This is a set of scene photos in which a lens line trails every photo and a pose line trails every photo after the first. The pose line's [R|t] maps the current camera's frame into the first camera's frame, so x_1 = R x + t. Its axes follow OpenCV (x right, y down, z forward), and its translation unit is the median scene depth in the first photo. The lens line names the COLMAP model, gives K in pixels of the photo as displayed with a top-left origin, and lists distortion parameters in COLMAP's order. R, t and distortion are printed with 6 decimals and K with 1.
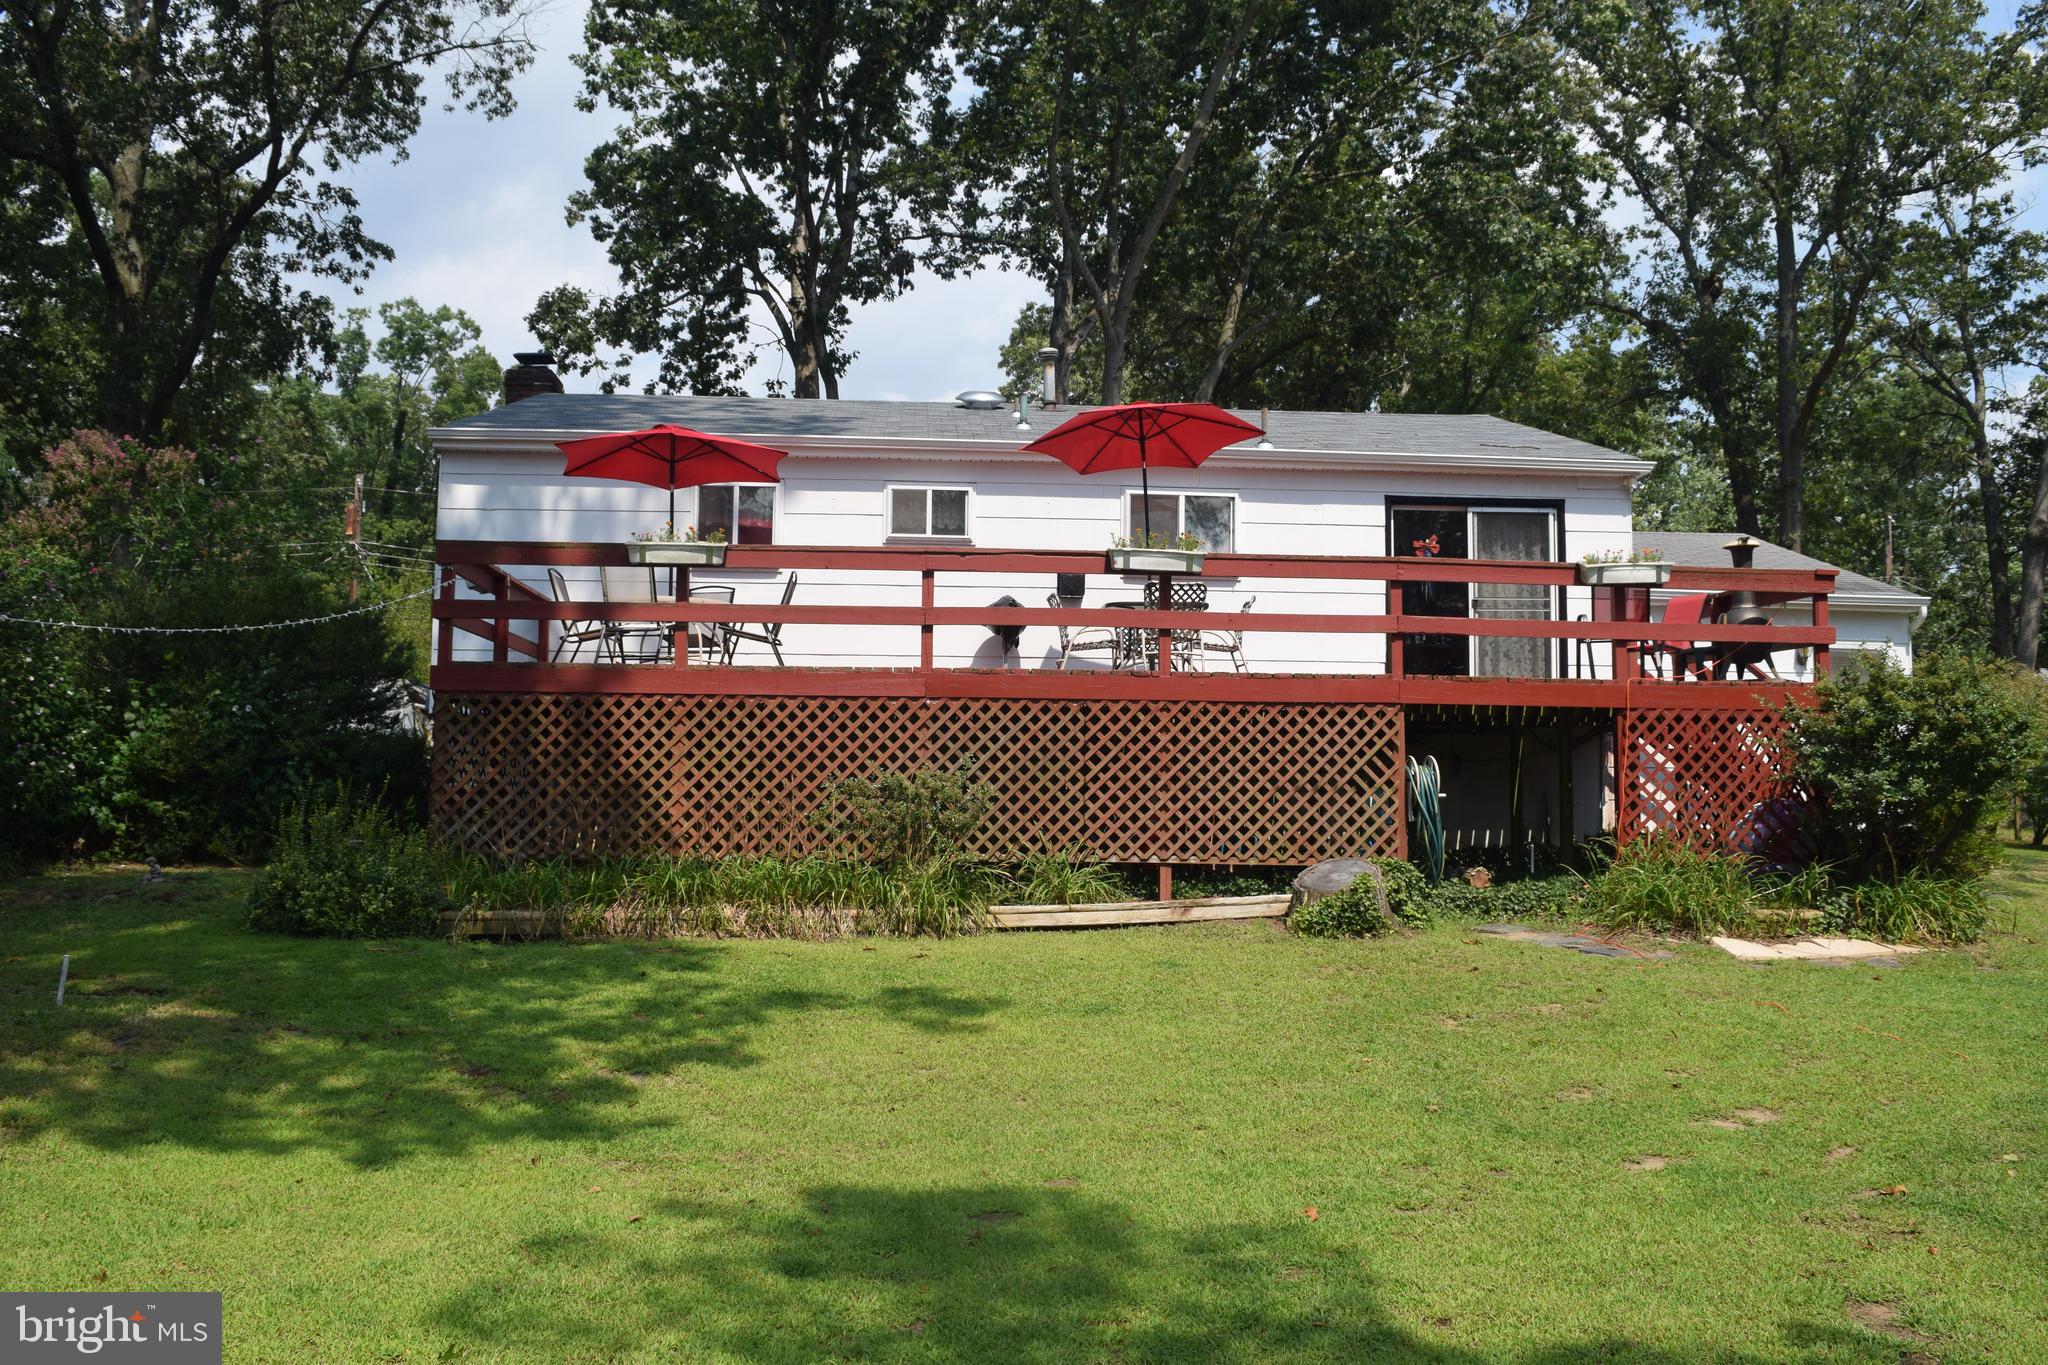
lens RADIAL K [[1599.6, 0, 1019.7], [0, 1599.6, 680.4], [0, 0, 1]] dist [-0.096079, 0.025167]
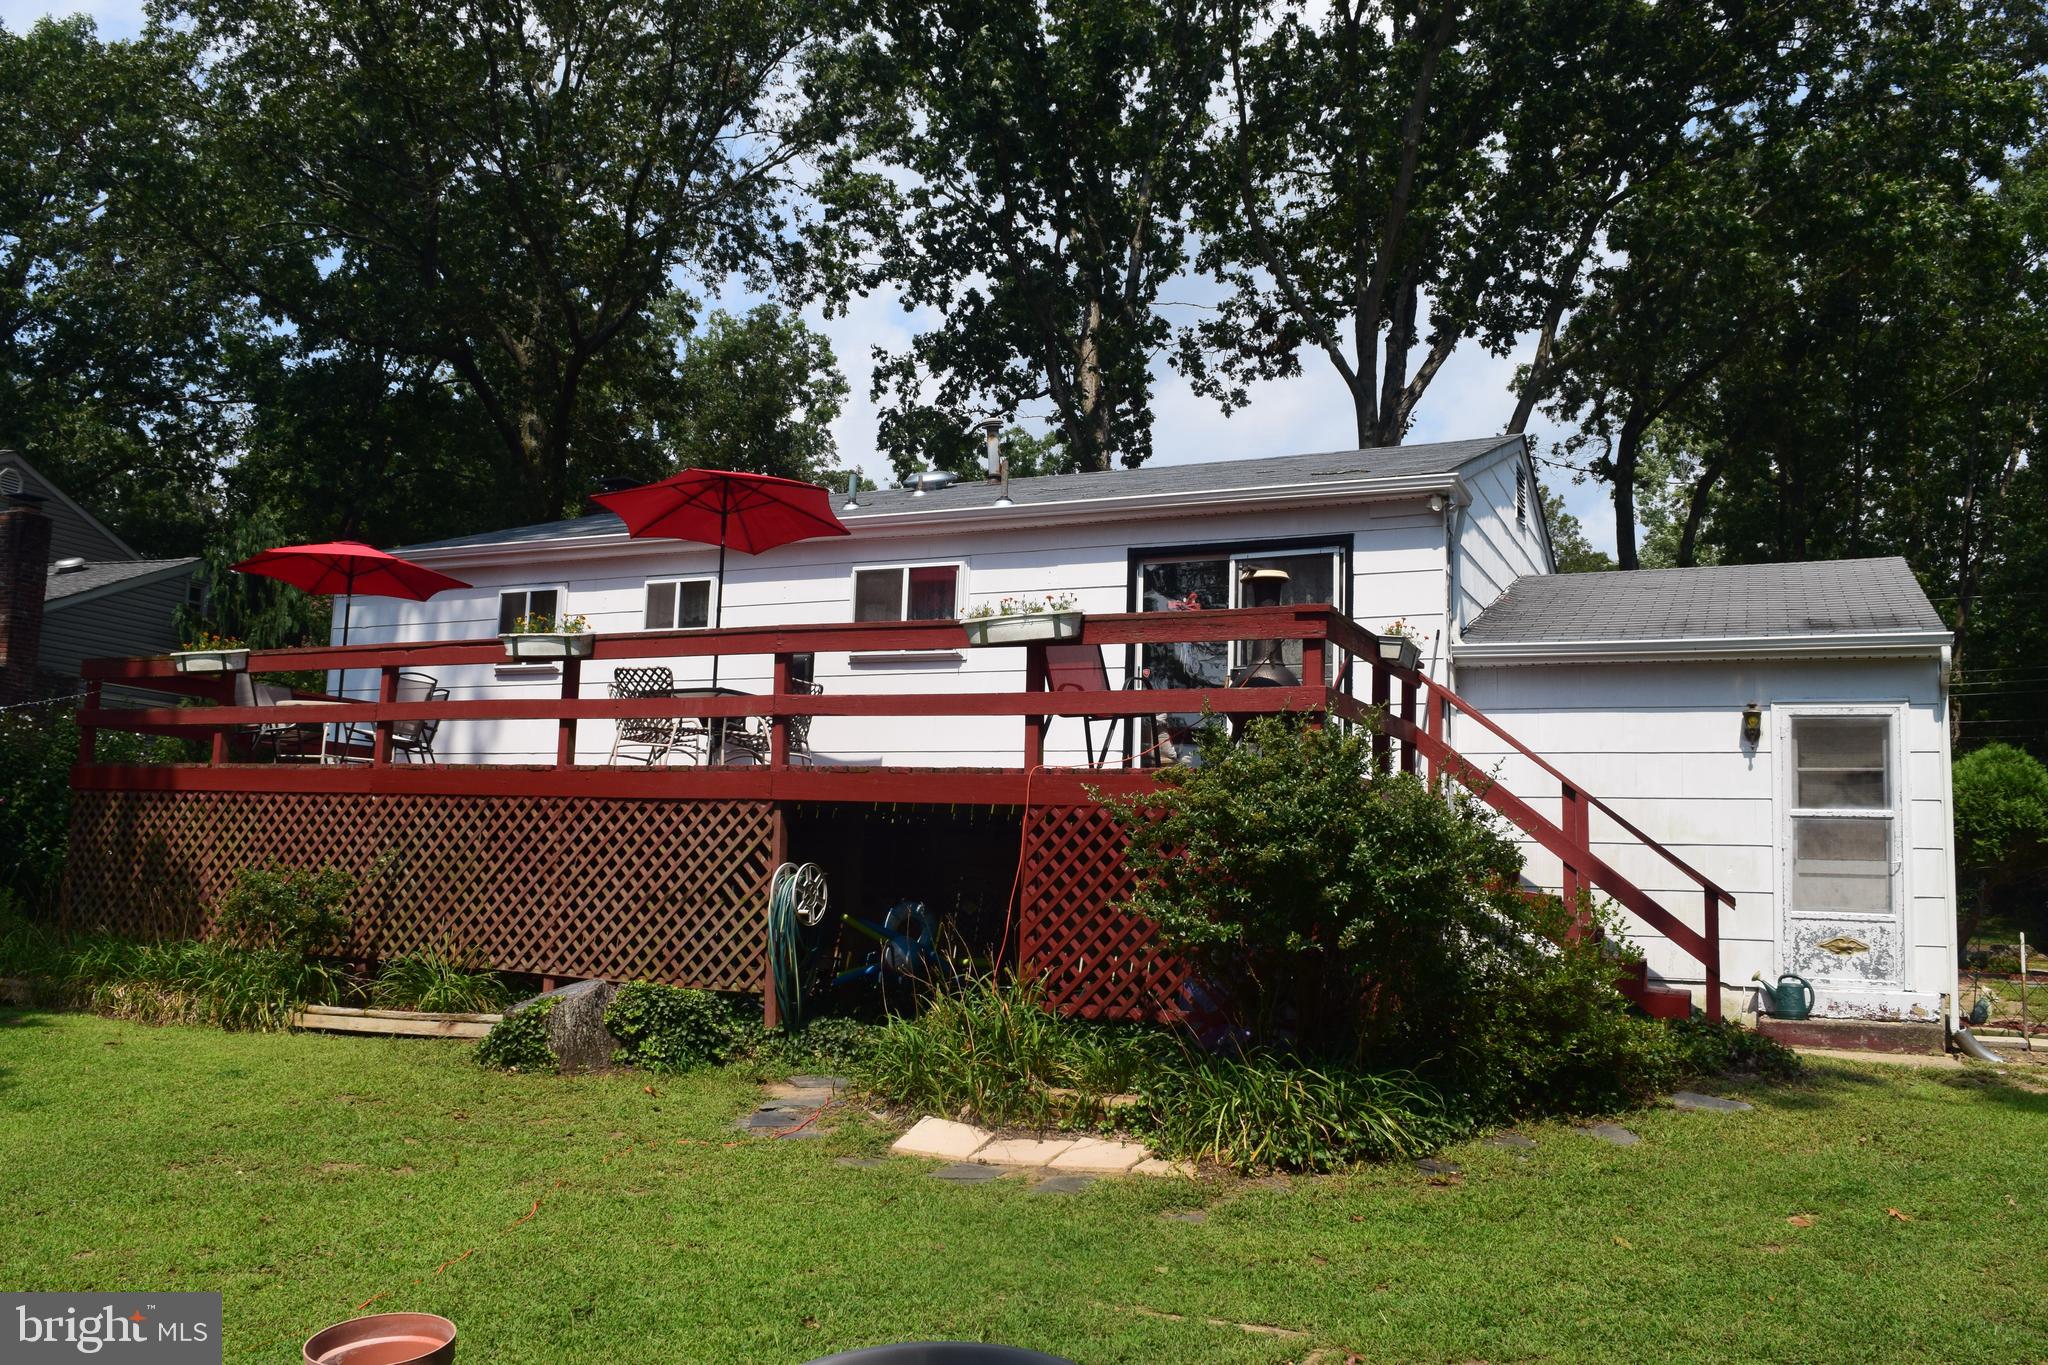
lens RADIAL K [[1599.6, 0, 1023.3], [0, 1599.6, 683.6], [0, 0, 1]] dist [-0.096079, 0.025167]
pose [[0.874916, -0.038884, -0.482712, 0.762660], [0.008591, 0.997861, -0.064810, 0.009392], [0.484199, 0.052556, 0.873378, 0.328645]]
